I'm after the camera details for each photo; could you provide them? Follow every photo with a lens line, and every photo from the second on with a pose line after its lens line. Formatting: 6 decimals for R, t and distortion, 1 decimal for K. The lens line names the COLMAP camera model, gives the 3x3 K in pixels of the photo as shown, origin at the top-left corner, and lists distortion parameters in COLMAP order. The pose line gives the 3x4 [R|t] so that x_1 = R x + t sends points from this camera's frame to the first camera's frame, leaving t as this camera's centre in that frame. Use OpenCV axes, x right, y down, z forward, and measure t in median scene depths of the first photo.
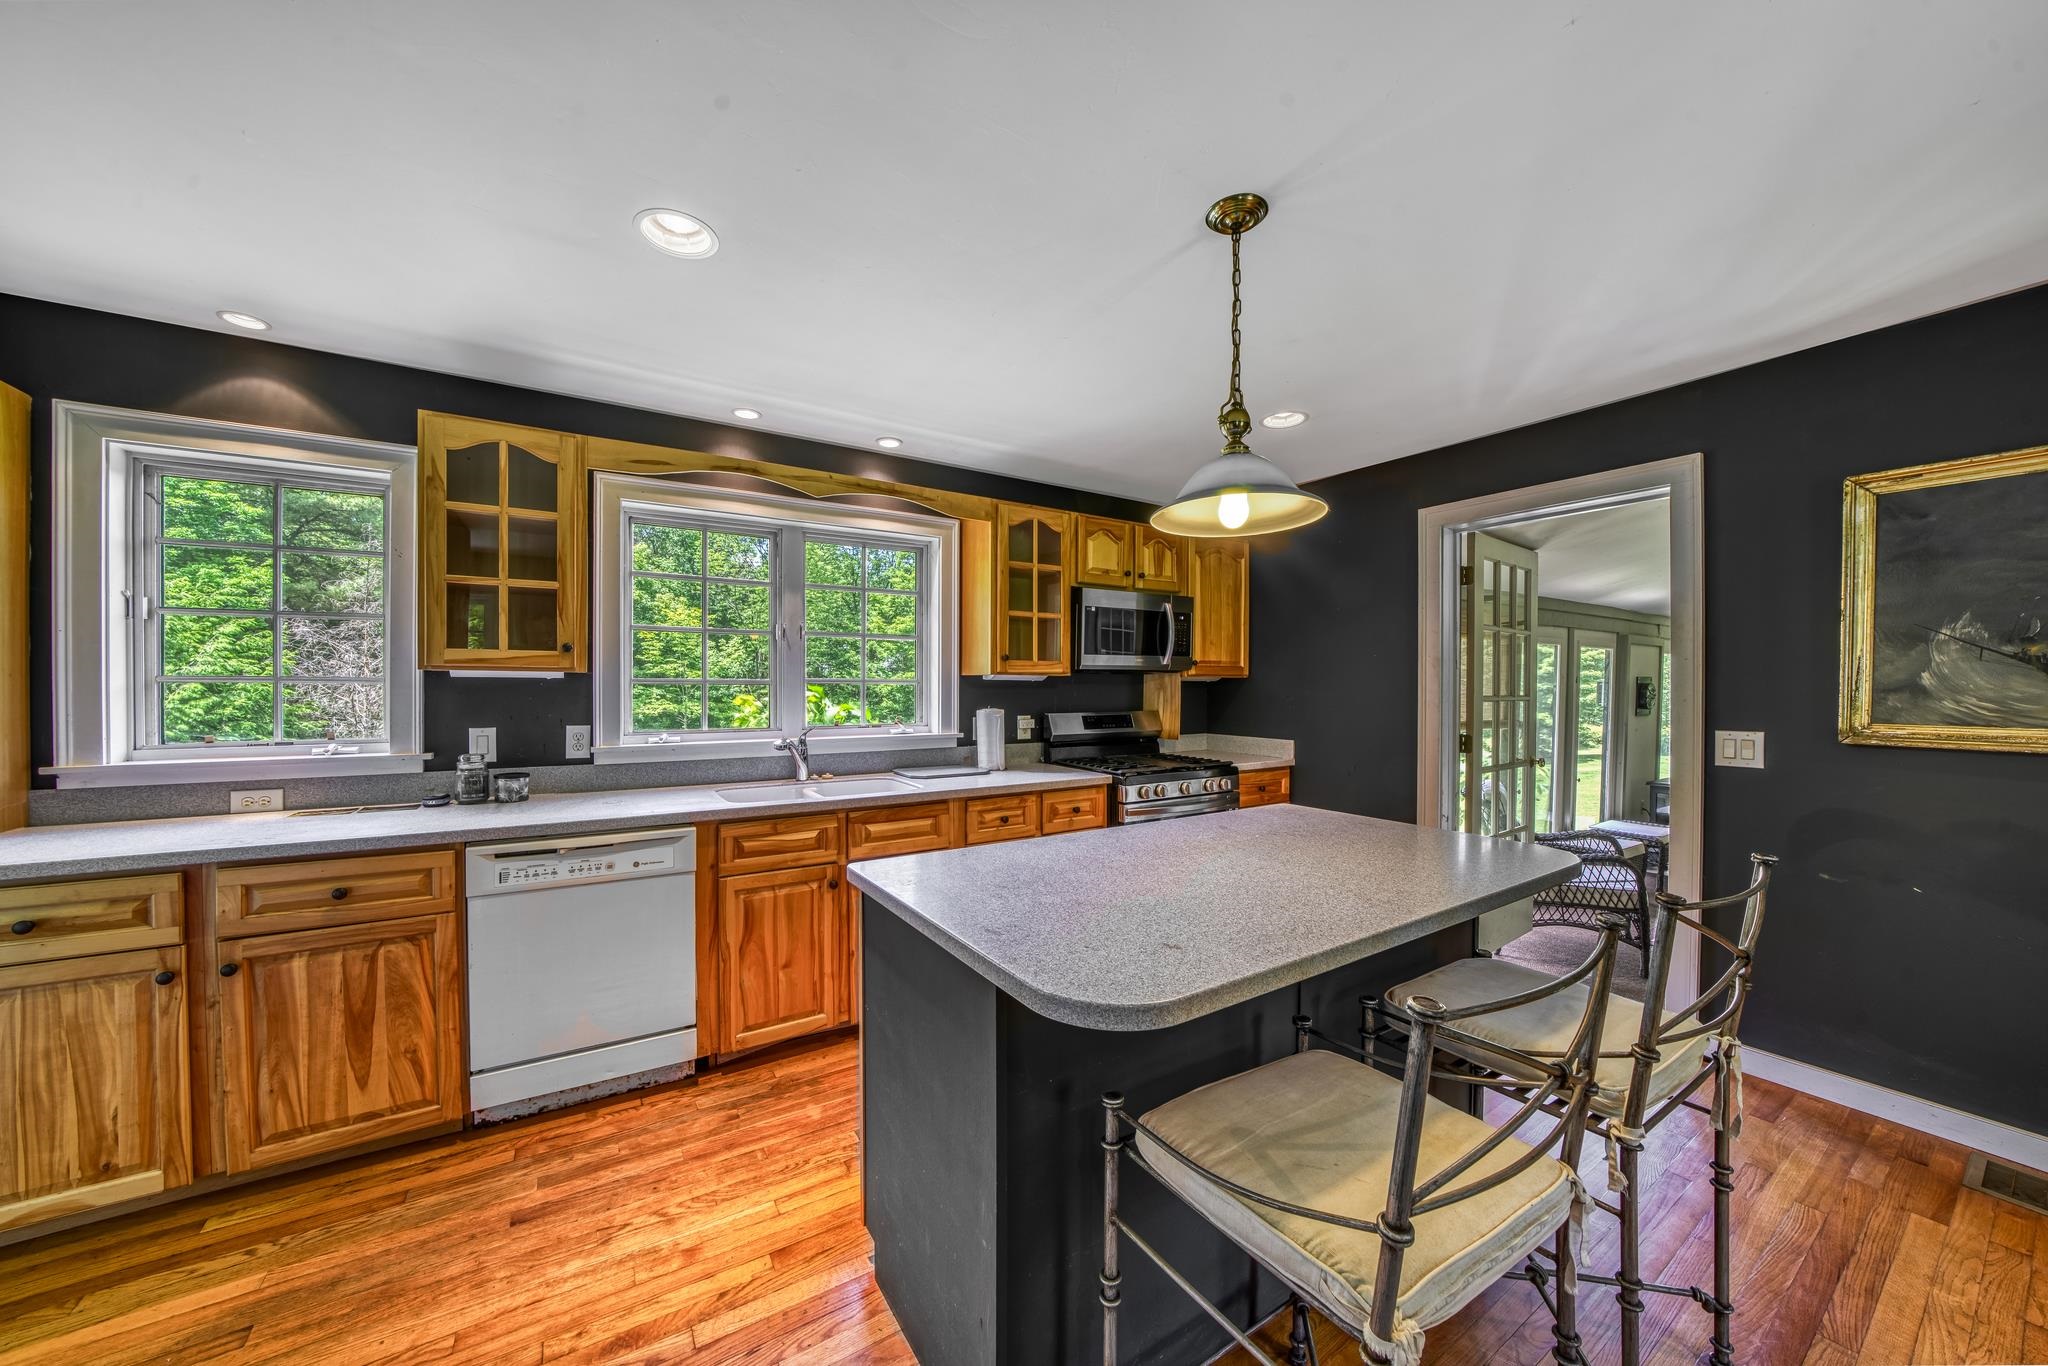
lens RADIAL K [[712.8, 0, 990.0], [0, 712.8, 700.3], [0, 0, 1]] dist [-0.005134, 0.002274]
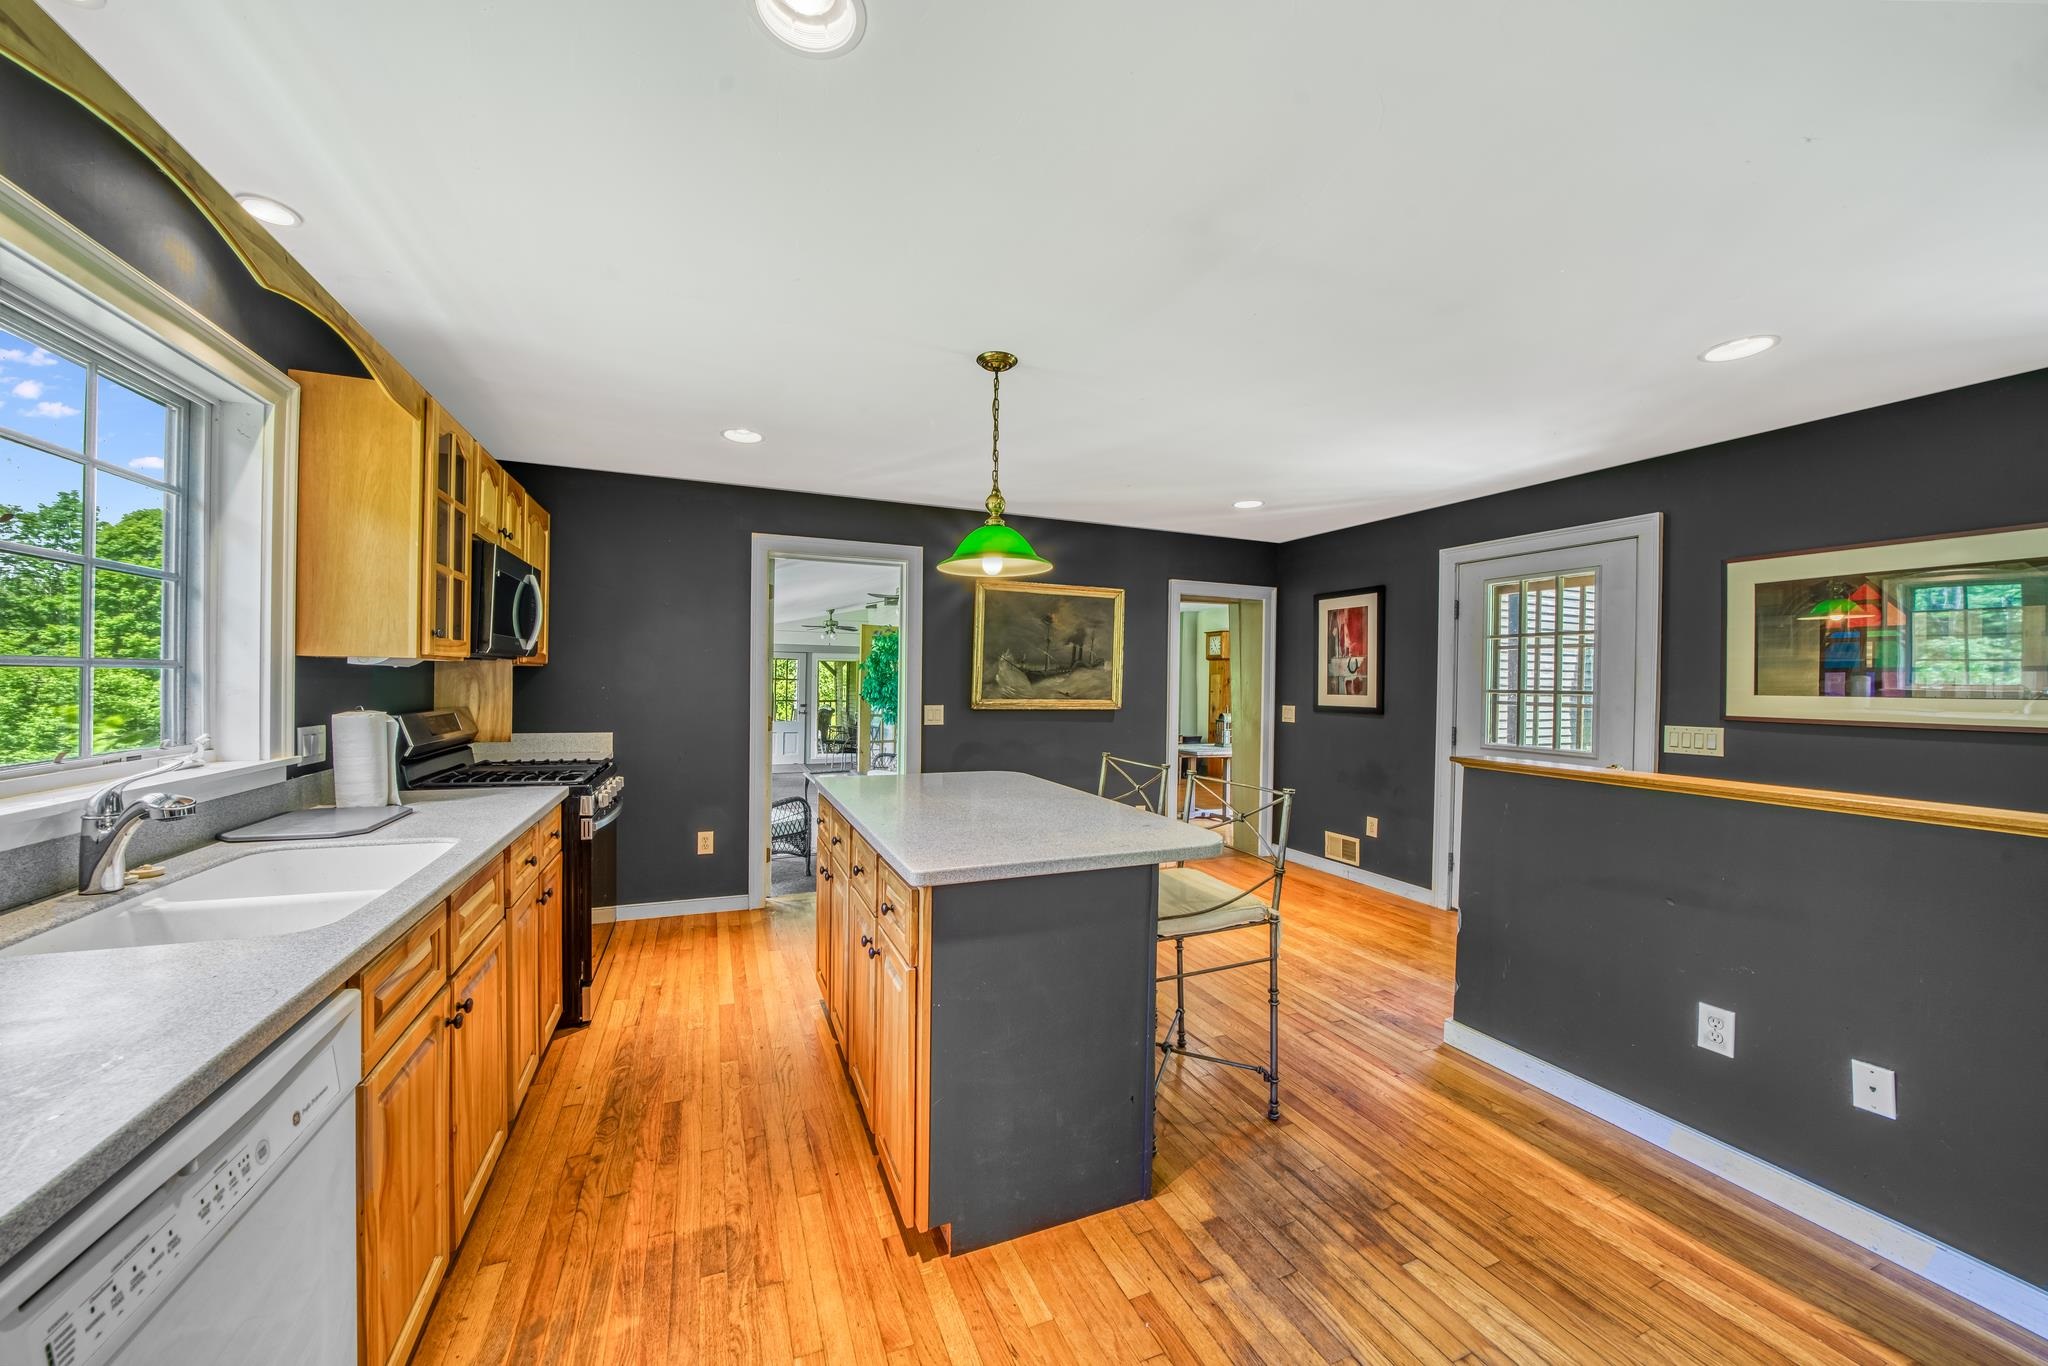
lens RADIAL K [[712.8, 0, 1032.8], [0, 712.8, 693.2], [0, 0, 1]] dist [-0.005134, 0.002274]
pose [[0.138790, -0.015319, 0.990203, -0.755295], [0.007971, 0.999865, 0.014351, -0.010798], [-0.990290, 0.005901, 0.138894, 0.482627]]
